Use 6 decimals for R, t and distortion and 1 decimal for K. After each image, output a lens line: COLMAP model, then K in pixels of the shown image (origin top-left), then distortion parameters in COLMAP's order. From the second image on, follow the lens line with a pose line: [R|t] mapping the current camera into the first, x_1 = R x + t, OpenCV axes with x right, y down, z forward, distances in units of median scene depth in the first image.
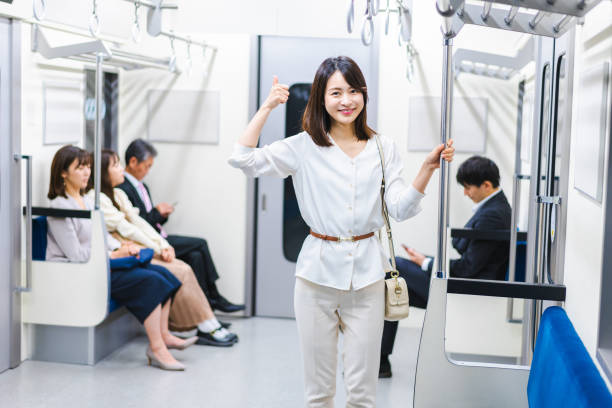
lens RADIAL K [[963.3, 0, 307.3], [0, 963.3, 201.4], [0, 0, 1]] dist [-0.013696, 0.000000]
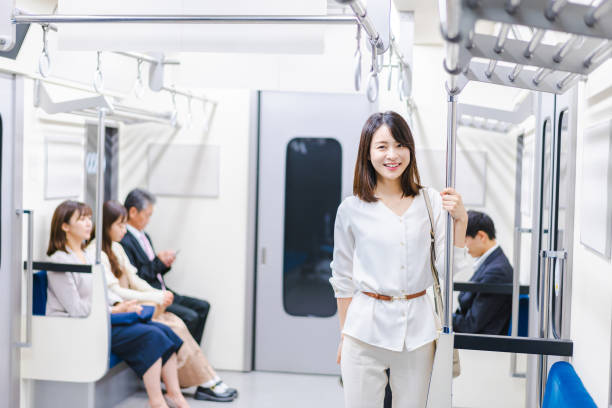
lens RADIAL K [[963.3, 0, 306.3], [0, 963.3, 201.9], [0, 0, 1]] dist [-0.013696, 0.000000]
pose [[0.999980, -0.002451, 0.005809, -0.007948], [0.002752, 0.998617, -0.052508, -0.002762], [-0.005673, 0.052523, 0.998604, -0.001143]]
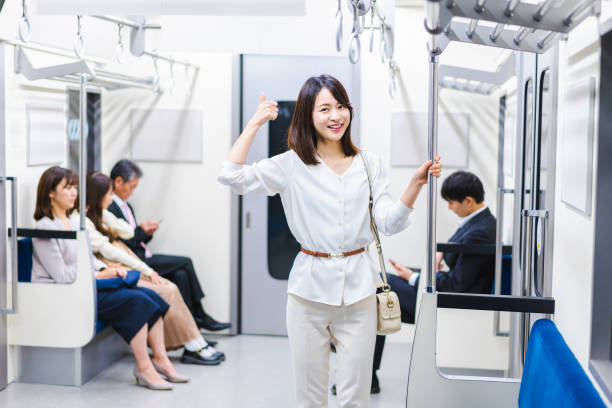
lens RADIAL K [[963.3, 0, 305.3], [0, 963.3, 202.5], [0, 0, 1]] dist [-0.013696, 0.000000]
pose [[0.999675, -0.015293, 0.020394, -0.007172], [0.015618, 0.999752, -0.015878, -0.000505], [-0.020147, 0.016191, 0.999666, -0.003601]]
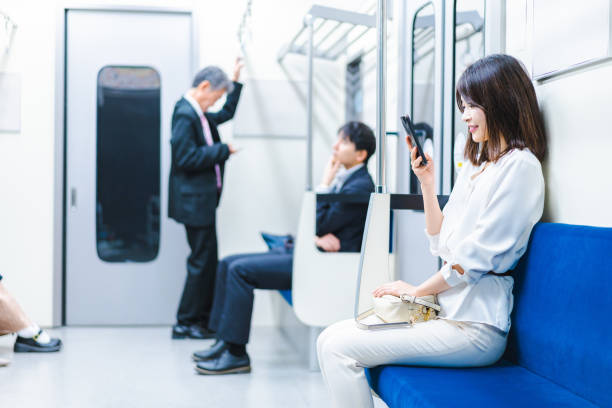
lens RADIAL K [[963.3, 0, 303.6], [0, 963.3, 205.7], [0, 0, 1]] dist [-0.013696, 0.000000]
pose [[0.958400, -0.021880, 0.284588, -0.117709], [0.040688, 0.997348, -0.060345, 0.089245], [-0.282513, 0.069414, 0.956749, 0.101032]]
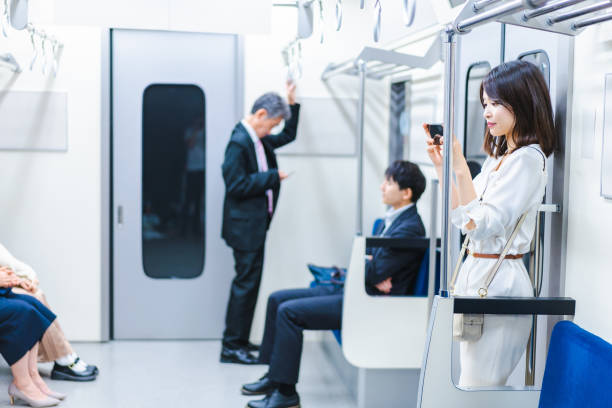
lens RADIAL K [[963.3, 0, 301.9], [0, 963.3, 207.0], [0, 0, 1]] dist [-0.013696, 0.000000]
pose [[0.965134, -0.032303, 0.259756, -0.142842], [0.030737, 0.999477, 0.010088, -0.012254], [-0.259946, -0.001752, 0.965622, 0.096203]]
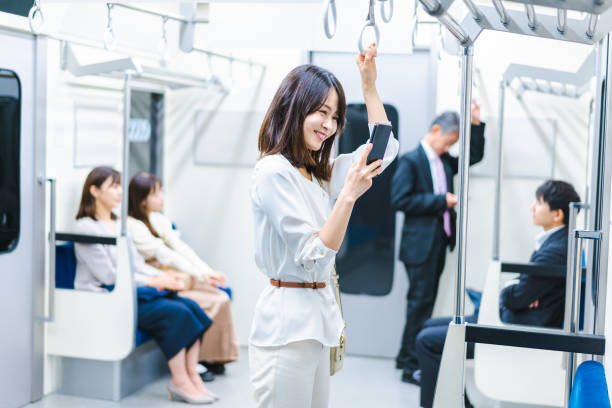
lens RADIAL K [[963.3, 0, 307.0], [0, 963.3, 200.1], [0, 0, 1]] dist [-0.013696, 0.000000]
pose [[0.994253, 0.008927, -0.106685, 0.059491], [-0.011596, 0.999634, -0.024426, -0.005656], [0.106428, 0.025523, 0.993993, 0.079668]]
